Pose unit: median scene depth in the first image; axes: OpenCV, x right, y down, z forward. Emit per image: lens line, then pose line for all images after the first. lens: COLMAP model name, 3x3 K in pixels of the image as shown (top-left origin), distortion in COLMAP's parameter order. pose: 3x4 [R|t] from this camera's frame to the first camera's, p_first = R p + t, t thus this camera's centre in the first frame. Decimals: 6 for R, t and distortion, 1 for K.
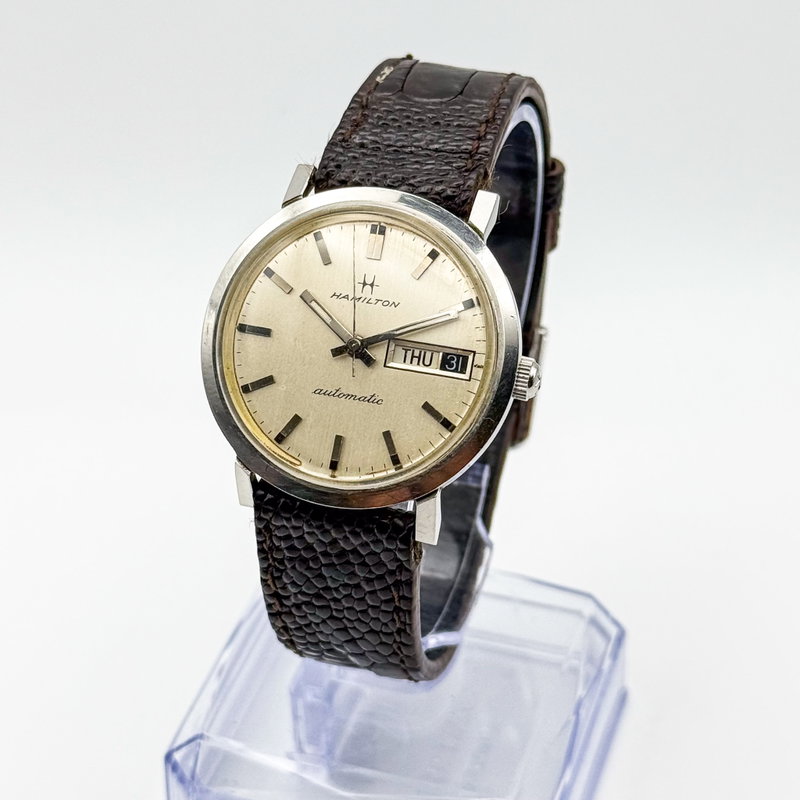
lens RADIAL K [[2265.2, 0, 400.0], [0, 2265.2, 400.0], [0, 0, 1]] dist [0.060062, 0.430449]
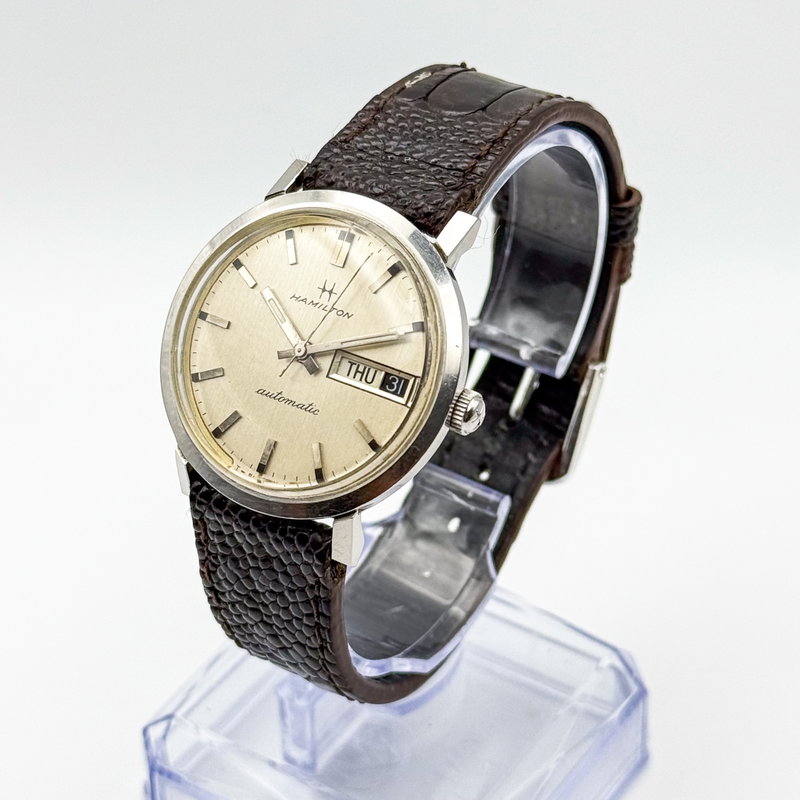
lens RADIAL K [[2265.2, 0, 400.0], [0, 2265.2, 400.0], [0, 0, 1]] dist [0.060062, 0.430449]
pose [[0.963430, 0.156301, -0.217654, 0.230460], [-0.154070, 0.987683, 0.027291, -0.035429], [0.219239, 0.007241, 0.975644, 0.056581]]
